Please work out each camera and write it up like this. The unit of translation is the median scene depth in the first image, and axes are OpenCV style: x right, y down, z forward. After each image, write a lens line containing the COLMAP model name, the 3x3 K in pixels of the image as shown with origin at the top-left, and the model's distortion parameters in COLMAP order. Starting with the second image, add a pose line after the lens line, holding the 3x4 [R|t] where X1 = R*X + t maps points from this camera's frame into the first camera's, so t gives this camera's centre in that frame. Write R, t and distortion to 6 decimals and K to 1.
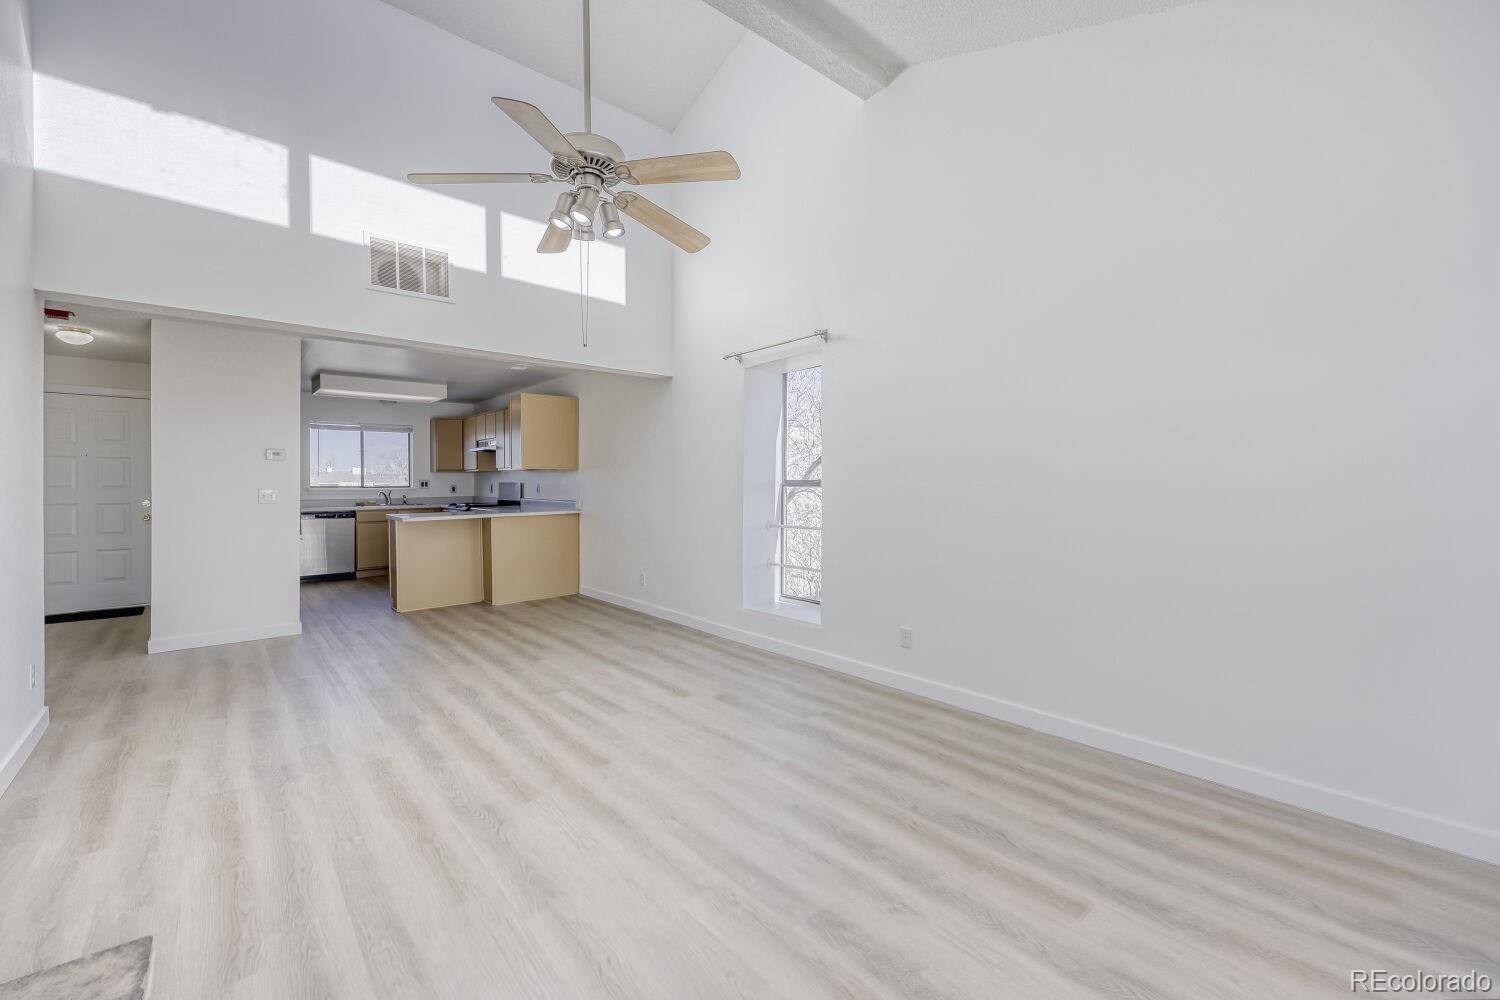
lens RADIAL K [[609.2, 0, 753.6], [0, 609.2, 490.8], [0, 0, 1]] dist [0.000217, -0.000479]
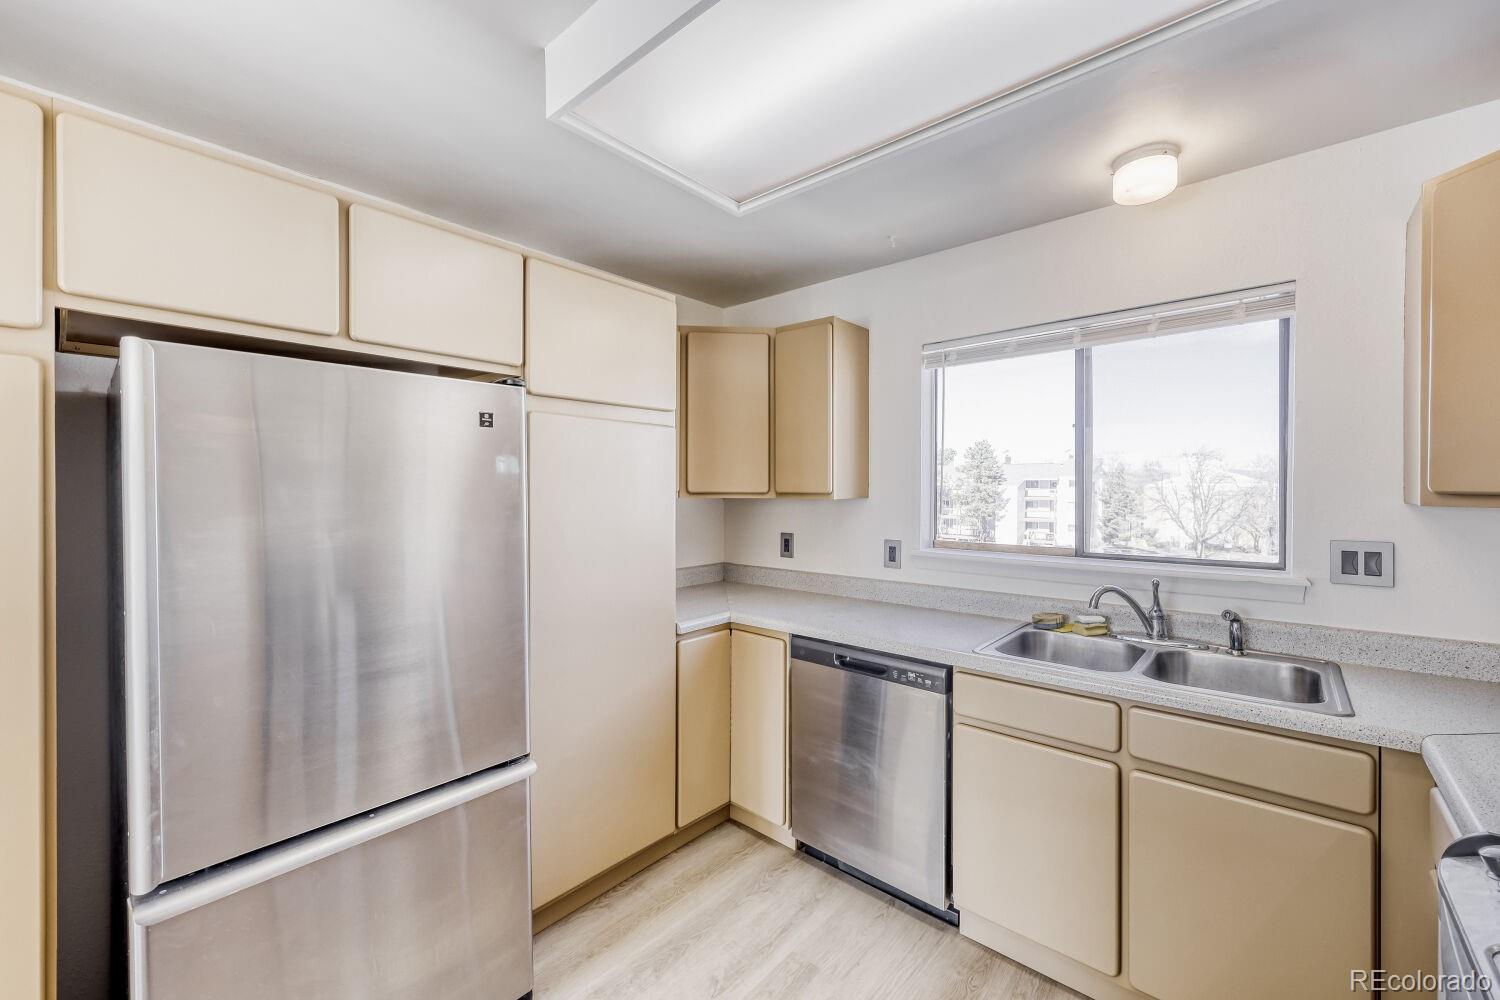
lens RADIAL K [[609.2, 0, 729.0], [0, 609.2, 496.6], [0, 0, 1]] dist [0.000217, -0.000479]
pose [[0.123375, 0.014415, -0.992255, -0.393918], [-0.011390, 0.999849, 0.013109, -0.034289], [0.992295, 0.009685, 0.123521, 0.819523]]
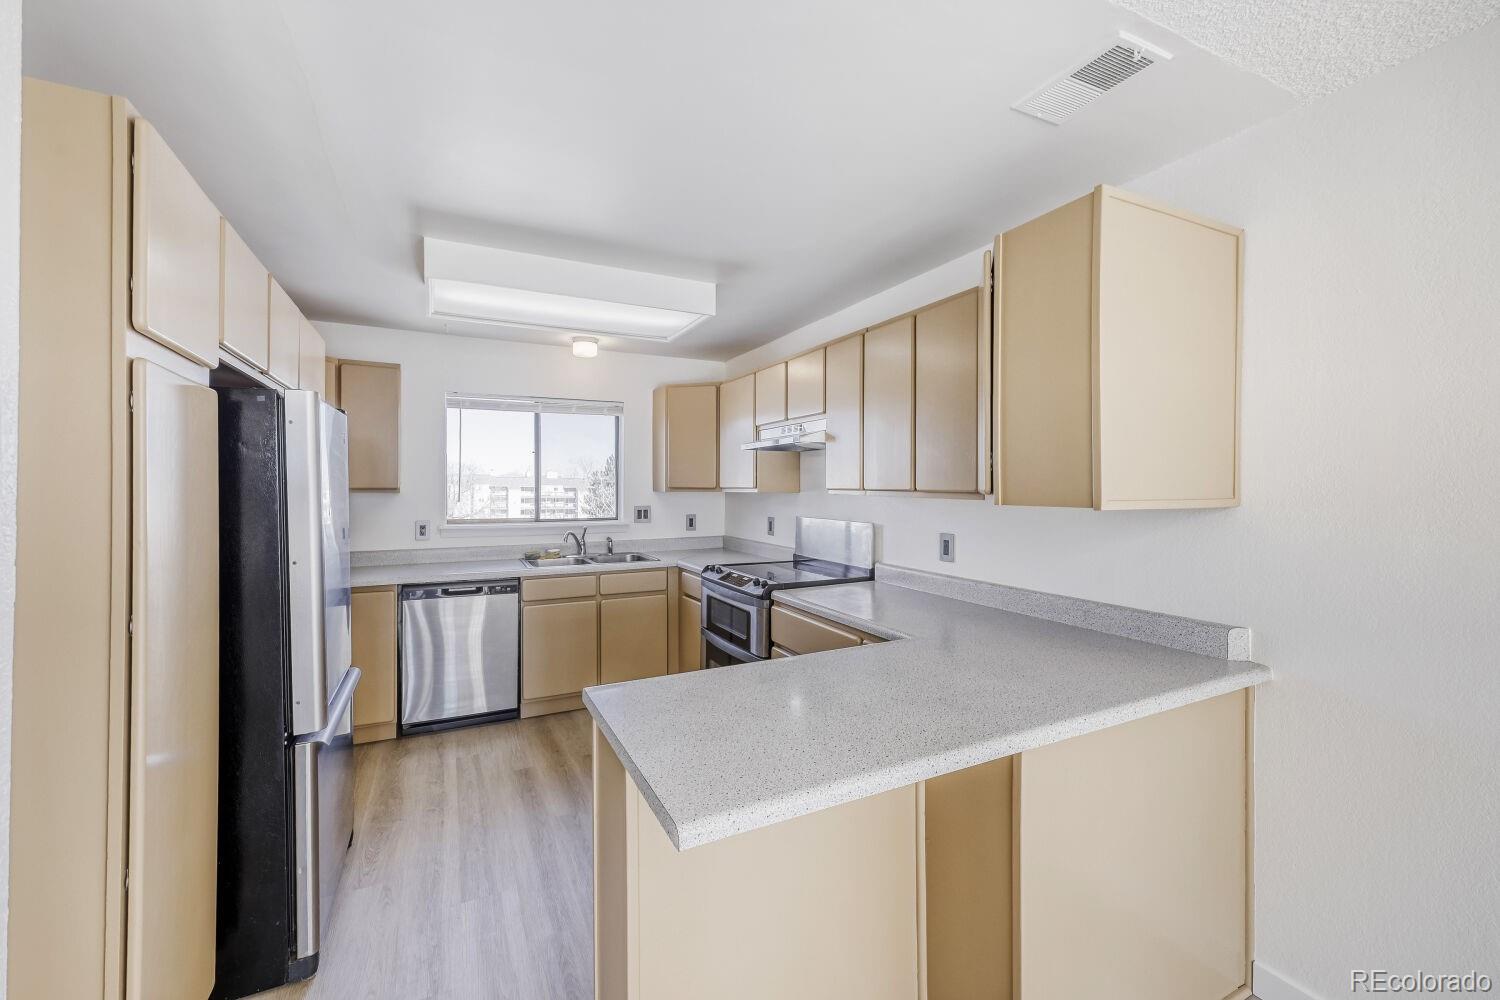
lens RADIAL K [[609.2, 0, 741.6], [0, 609.2, 488.6], [0, 0, 1]] dist [0.000217, -0.000479]
pose [[0.963641, 0.004857, -0.267155, -0.338649], [-0.007206, 0.999944, -0.007814, -0.030850], [0.267102, 0.009455, 0.963622, 0.551487]]
